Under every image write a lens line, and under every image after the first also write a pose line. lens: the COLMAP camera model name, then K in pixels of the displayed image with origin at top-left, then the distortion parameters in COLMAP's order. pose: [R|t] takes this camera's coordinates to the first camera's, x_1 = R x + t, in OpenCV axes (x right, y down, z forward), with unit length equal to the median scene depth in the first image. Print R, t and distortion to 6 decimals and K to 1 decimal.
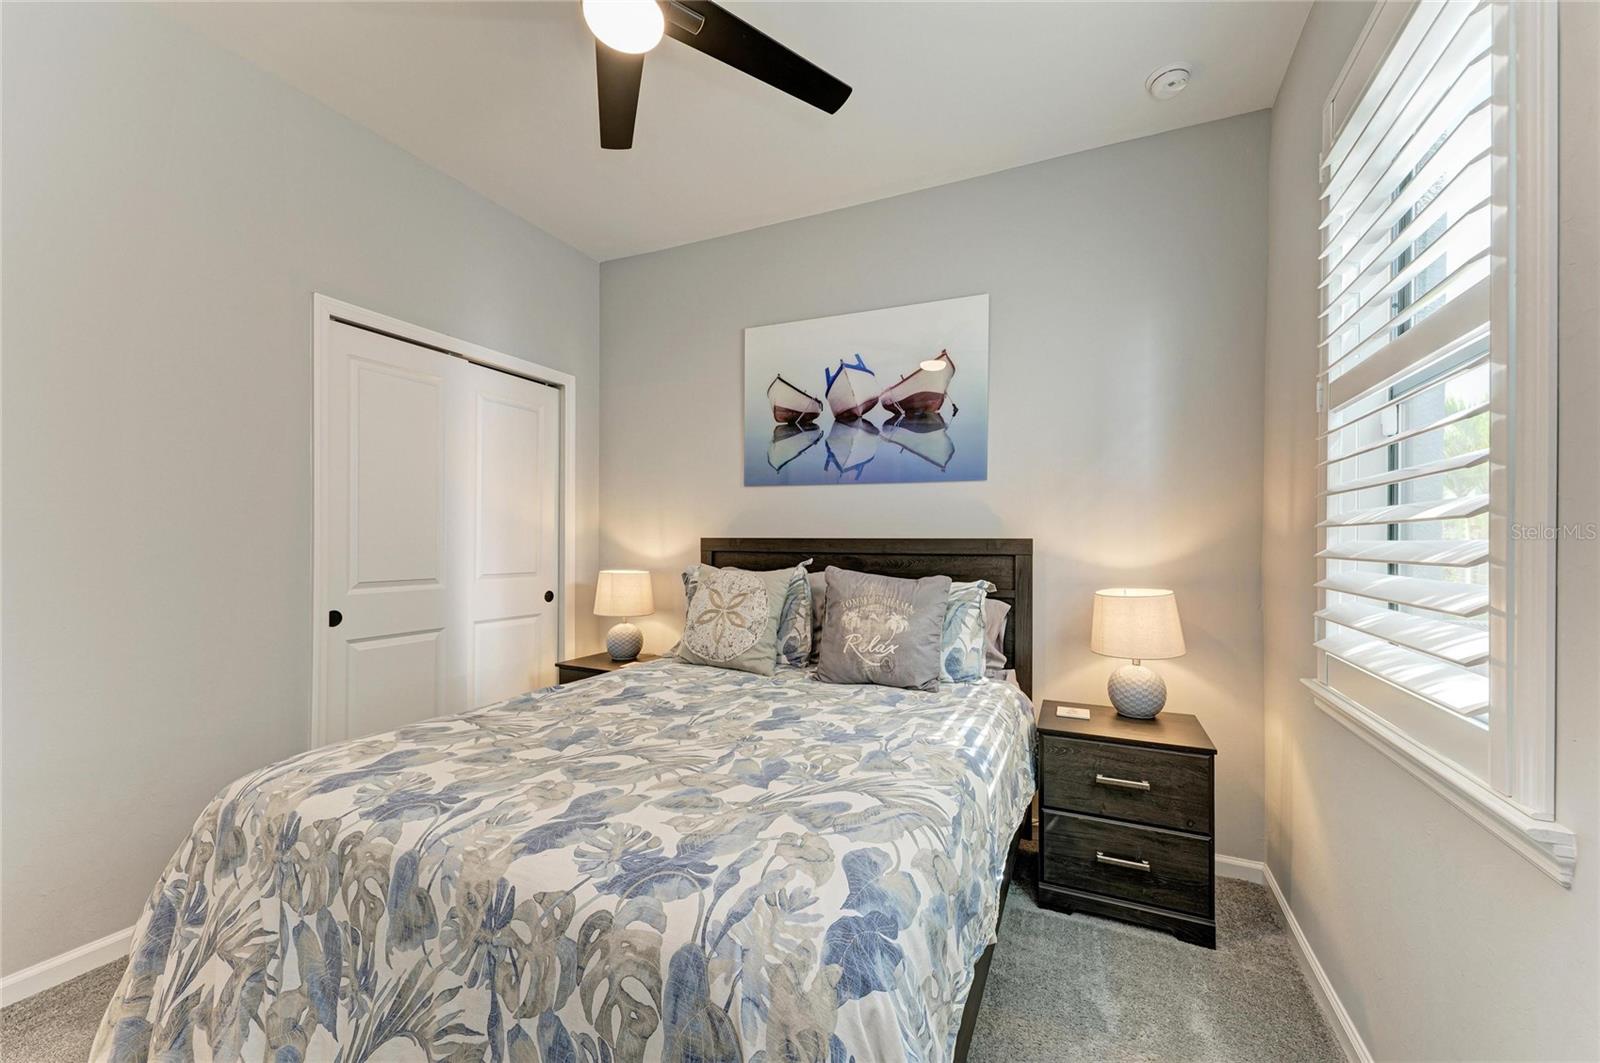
lens RADIAL K [[620.7, 0, 837.4], [0, 620.7, 534.3], [0, 0, 1]] dist [0.018993, -0.006217]
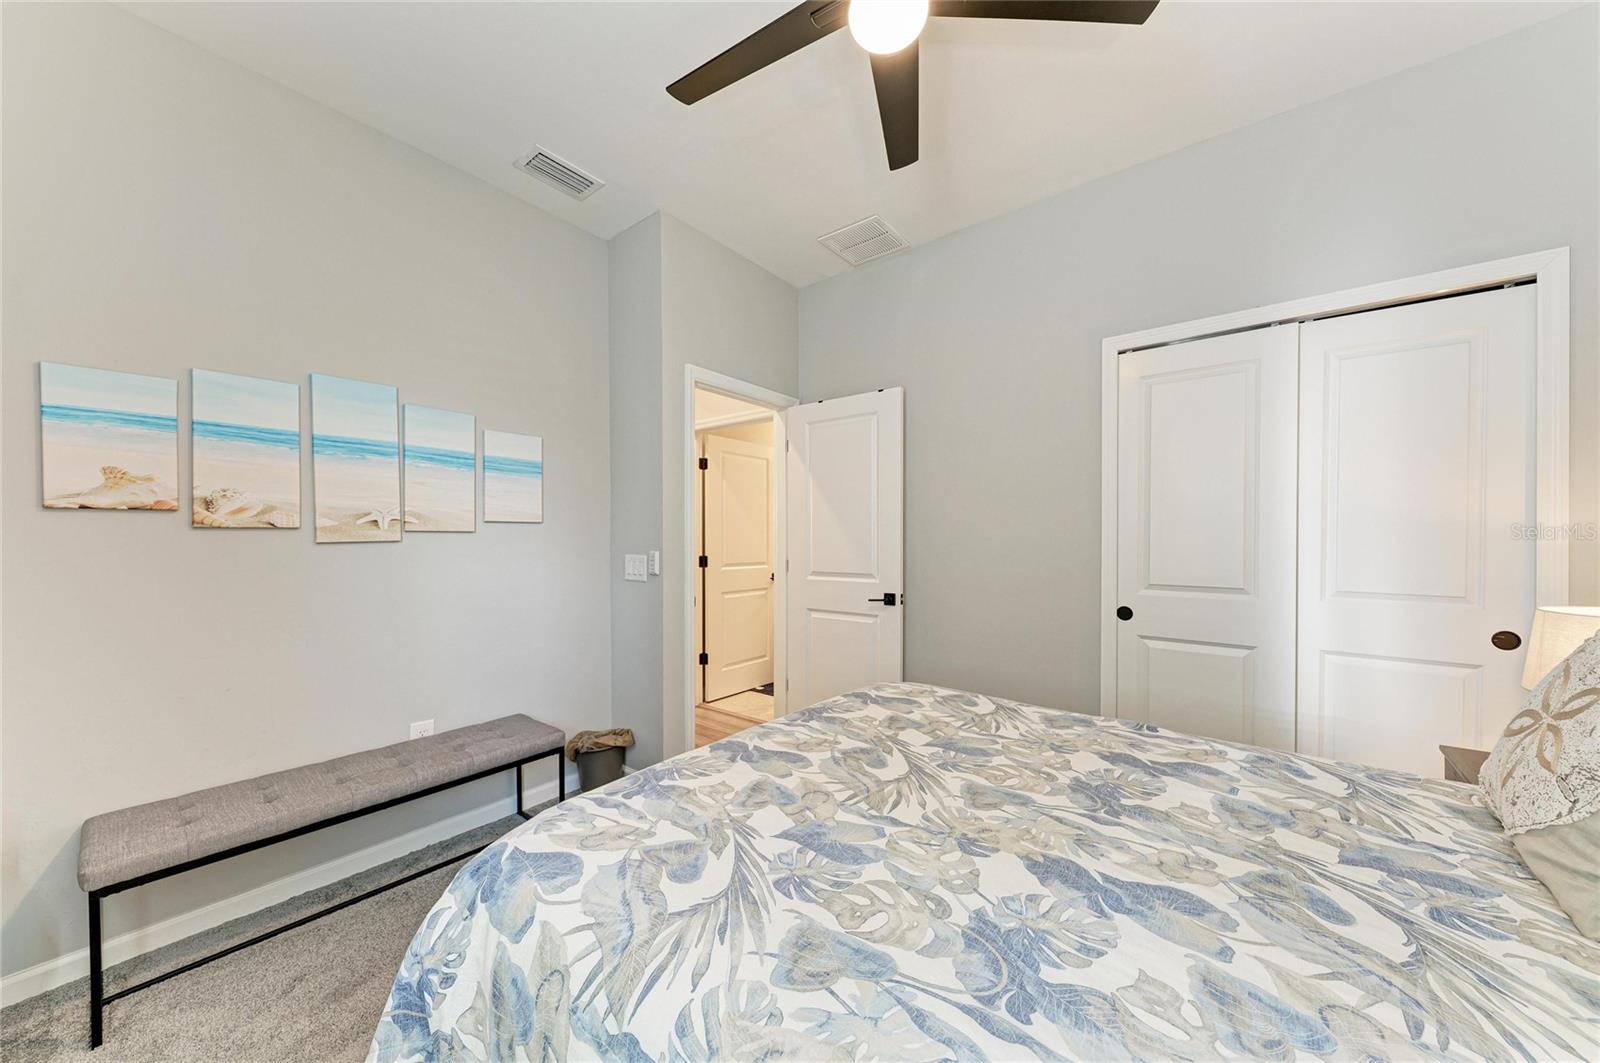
lens RADIAL K [[548.2, 0, 775.0], [0, 548.2, 527.8], [0, 0, 1]] dist [0.000713, -0.000116]
pose [[-0.287329, -0.029634, -0.957373, 0.415640], [0.003337, 0.999484, -0.031939, 0.010438], [0.957826, -0.012372, -0.287082, 0.835096]]
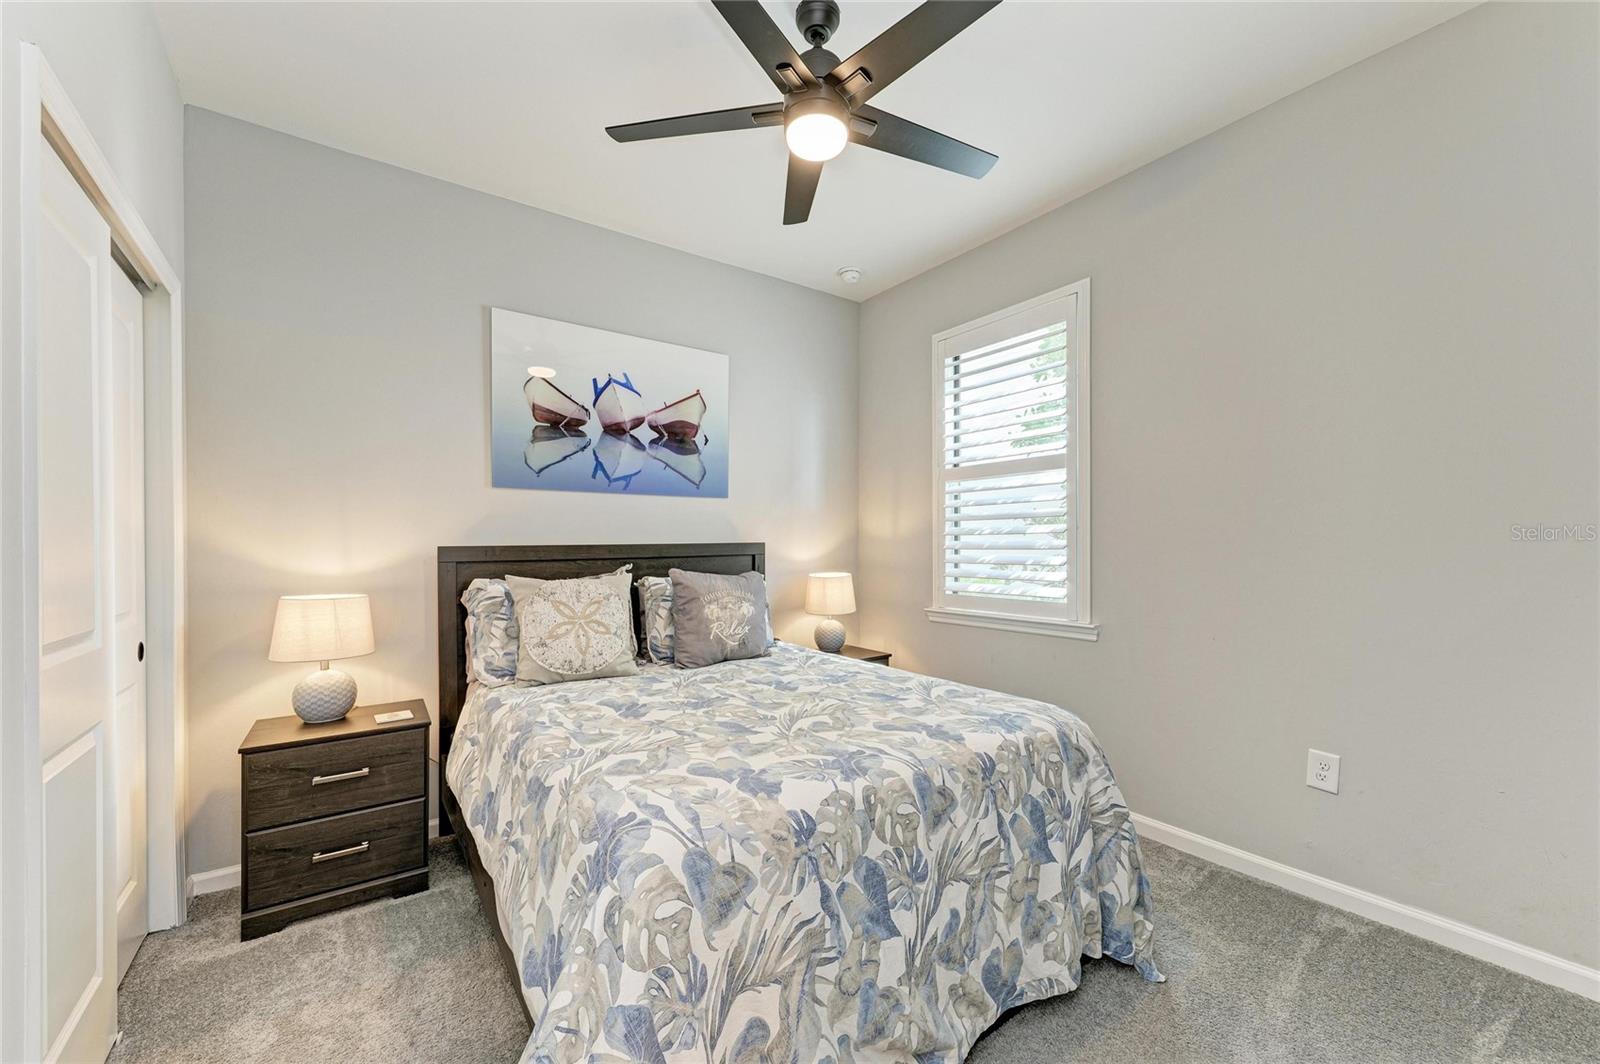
lens RADIAL K [[620.7, 0, 794.0], [0, 620.7, 537.3], [0, 0, 1]] dist [0.018993, -0.006217]
pose [[0.509768, -0.004583, 0.860299, -1.131114], [0.004358, 0.999987, 0.002745, -0.010685], [-0.860301, 0.002350, 0.509782, 0.299550]]
